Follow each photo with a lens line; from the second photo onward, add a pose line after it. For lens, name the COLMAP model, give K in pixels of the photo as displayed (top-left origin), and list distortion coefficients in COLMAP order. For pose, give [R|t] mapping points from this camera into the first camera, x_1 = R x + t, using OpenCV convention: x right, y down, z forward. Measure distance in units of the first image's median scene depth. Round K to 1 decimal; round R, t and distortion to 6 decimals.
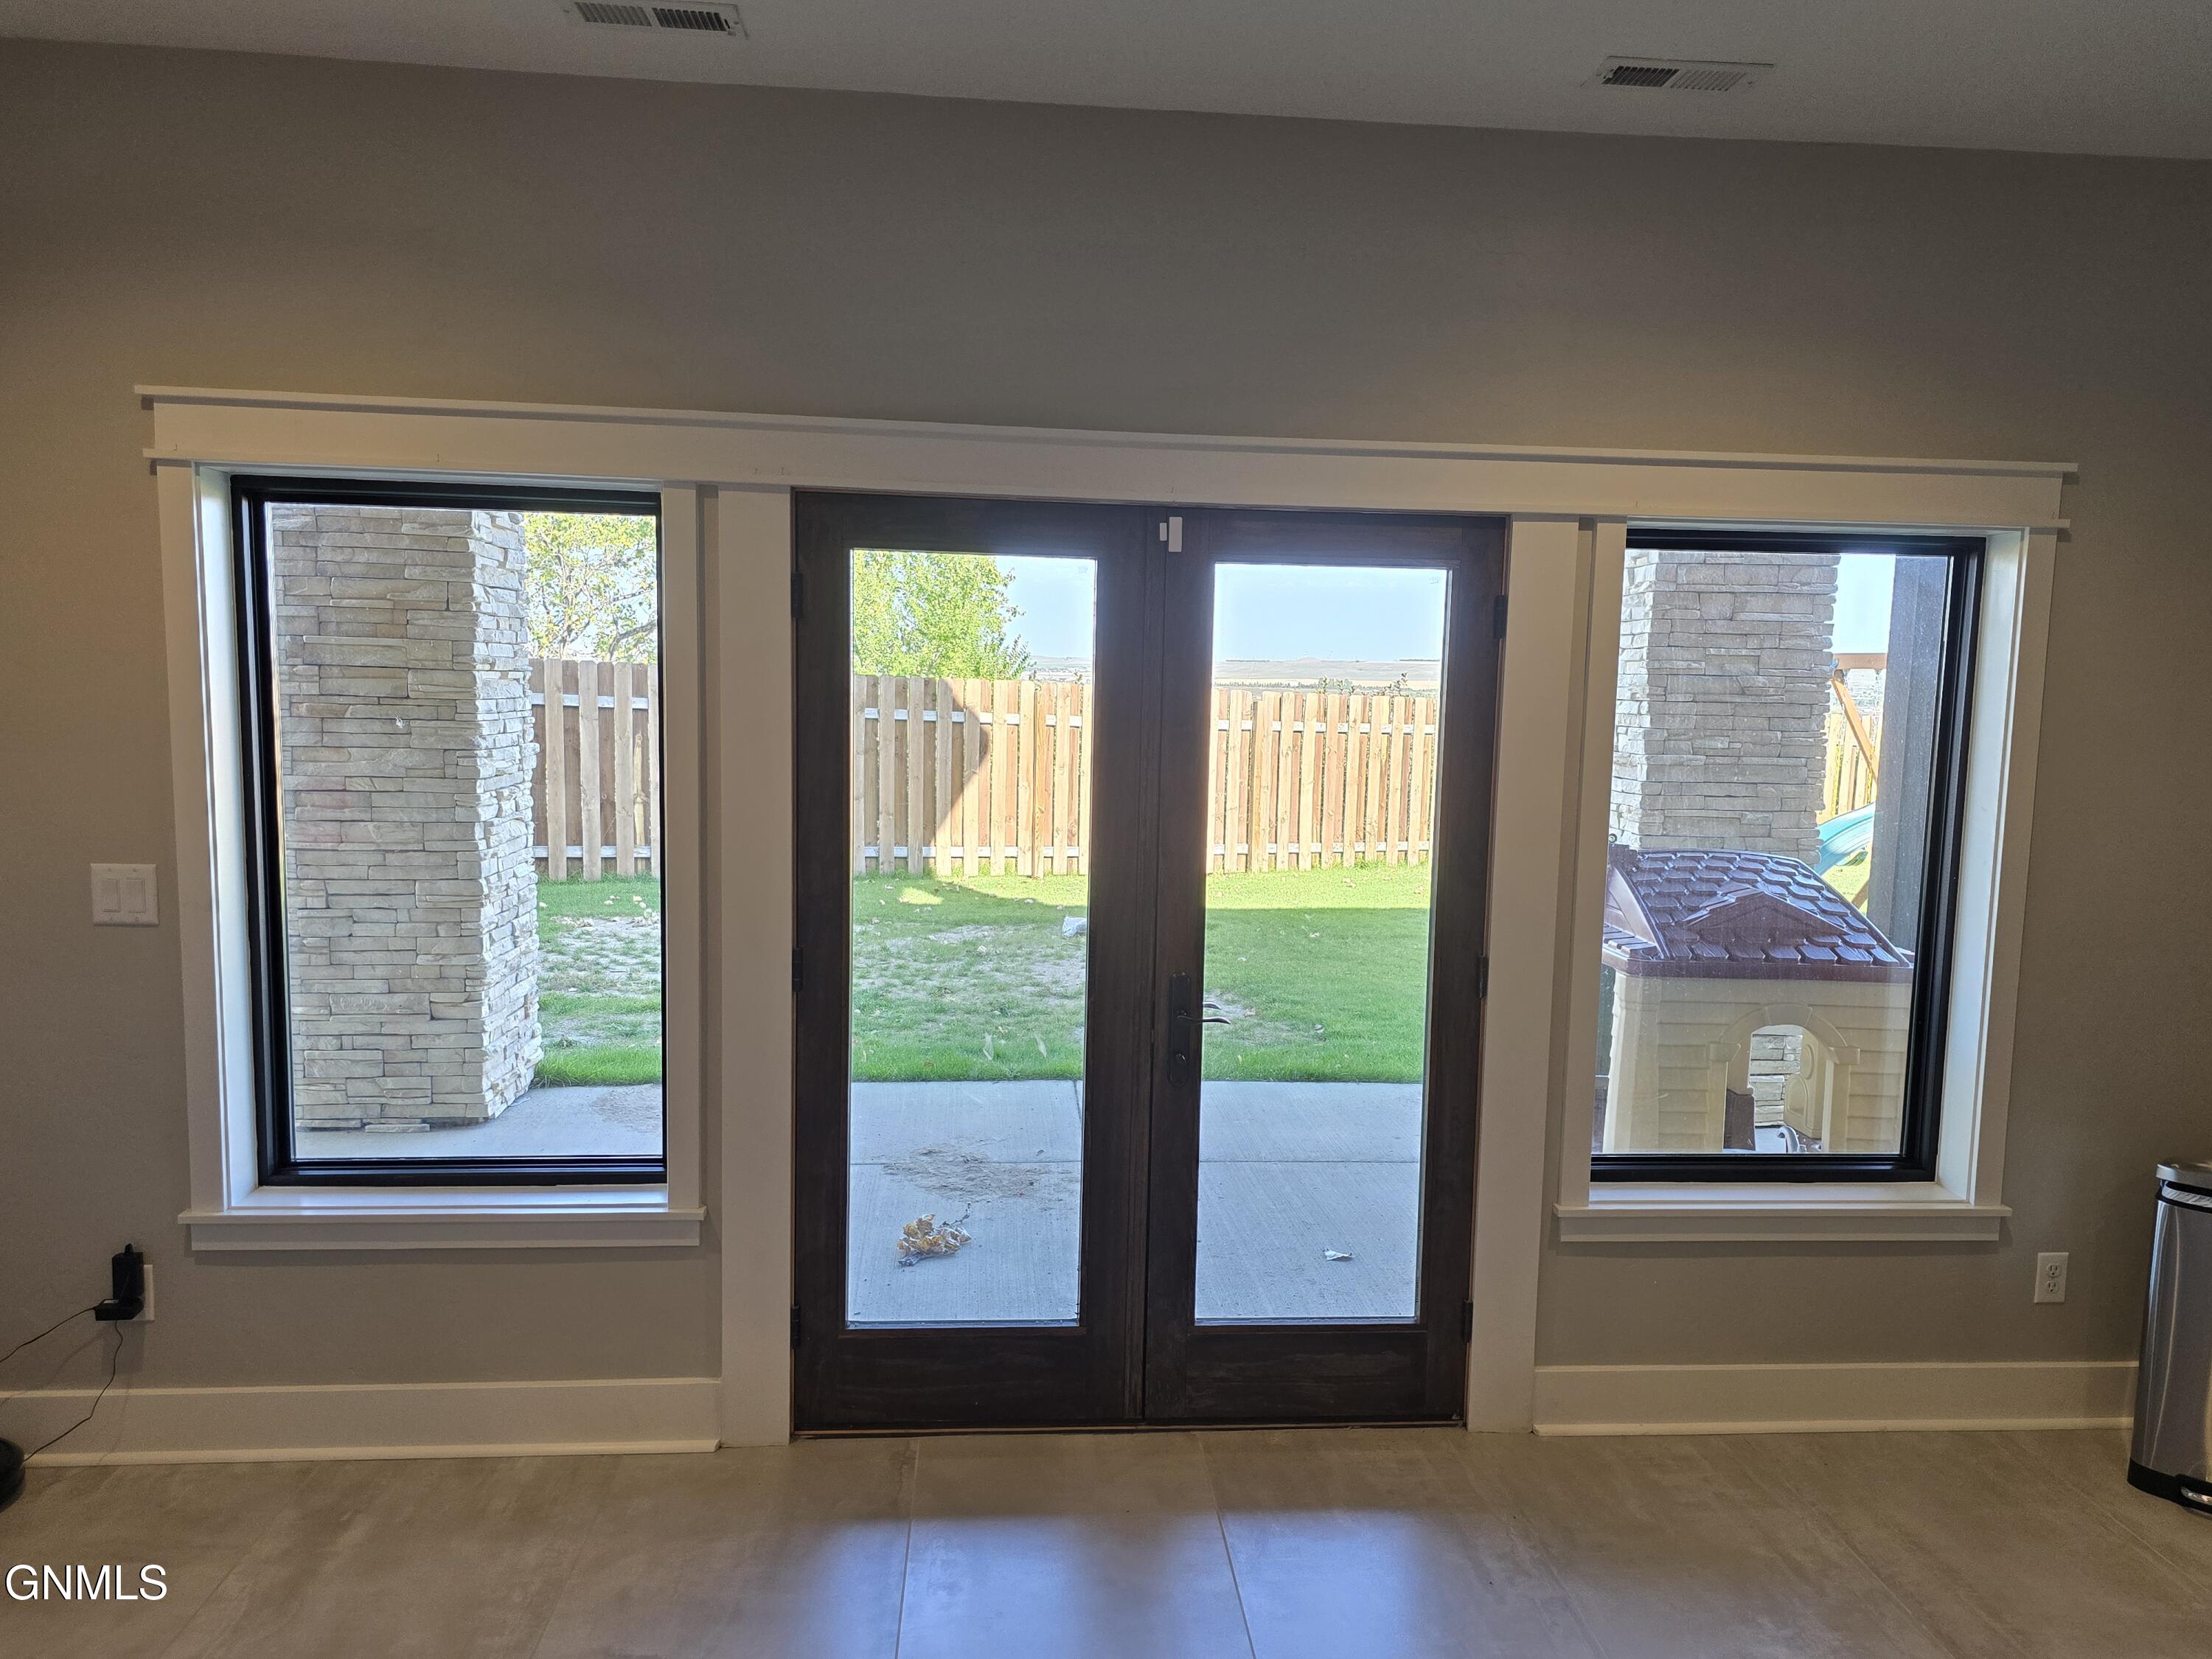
lens RADIAL K [[1472.8, 0, 1146.6], [0, 1472.8, 831.6], [0, 0, 1]] dist [0.064903, -0.057055]
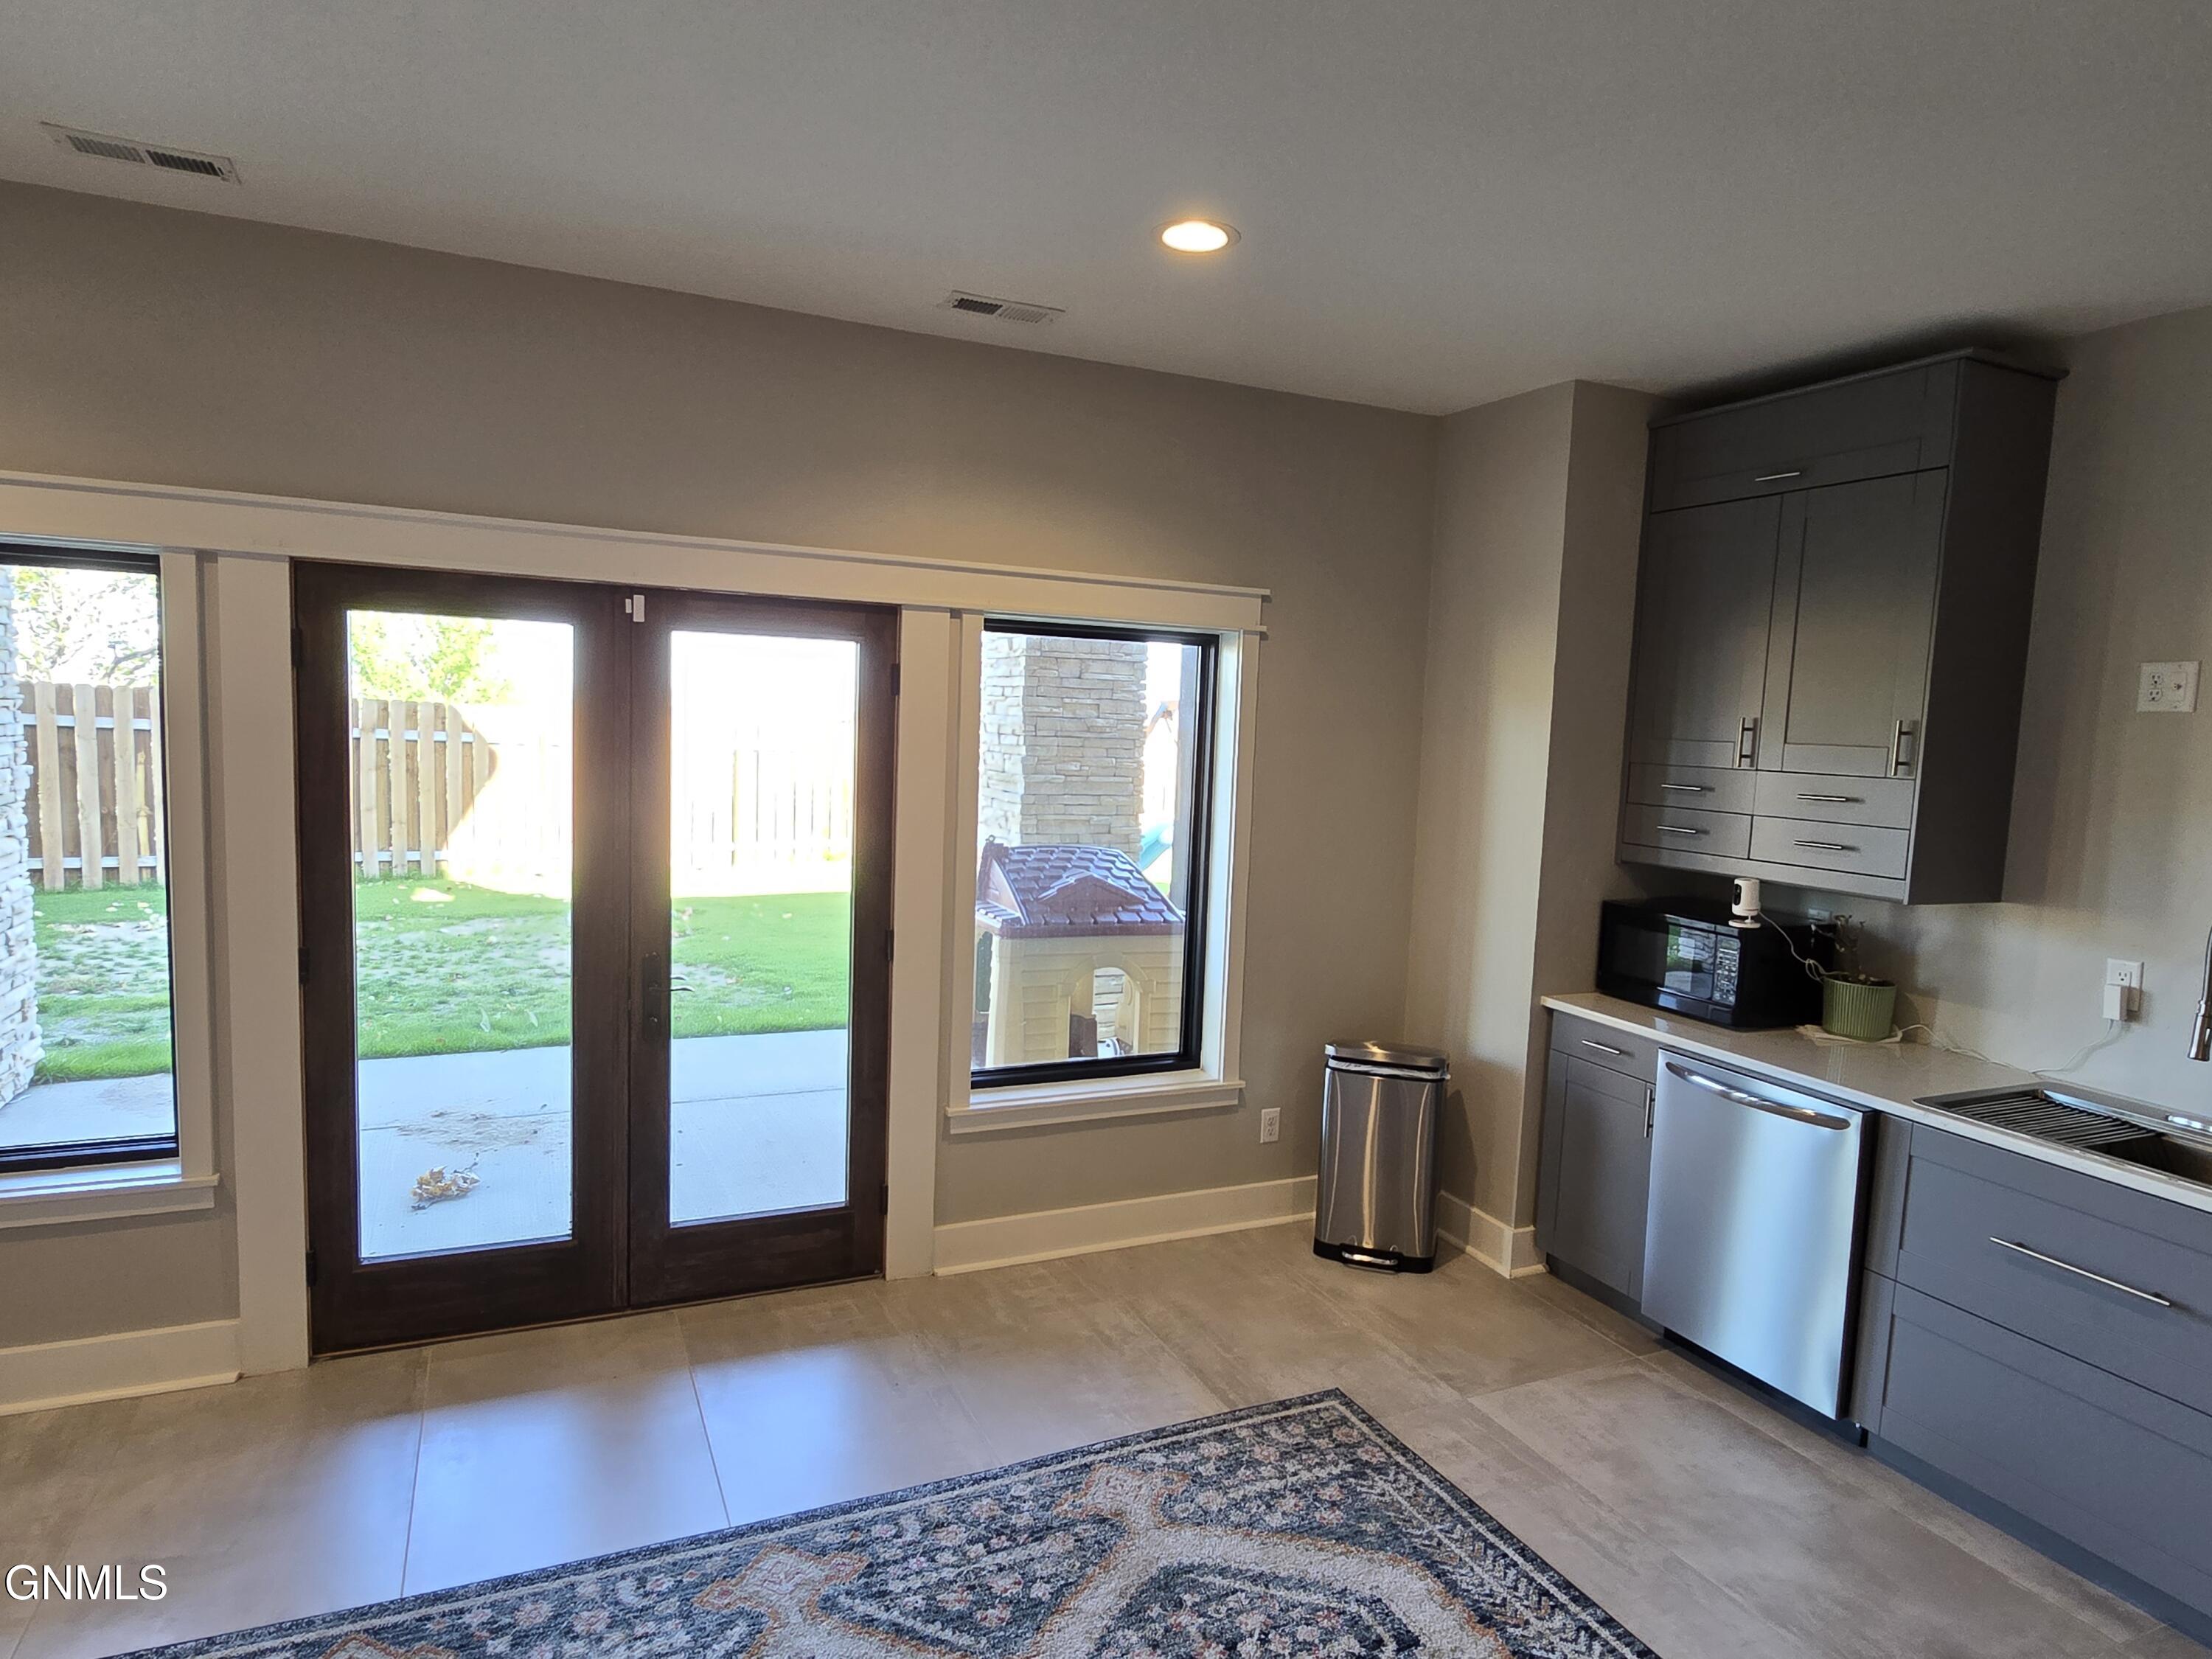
lens RADIAL K [[1247.6, 0, 1106.0], [0, 1247.6, 829.5], [0, 0, 1]] dist [-0.004440, -0.001351]
pose [[0.946337, -0.015890, 0.322792, 0.046047], [0.013391, 0.999861, 0.009961, -0.014913], [-0.322905, -0.005104, 0.946418, -0.131664]]
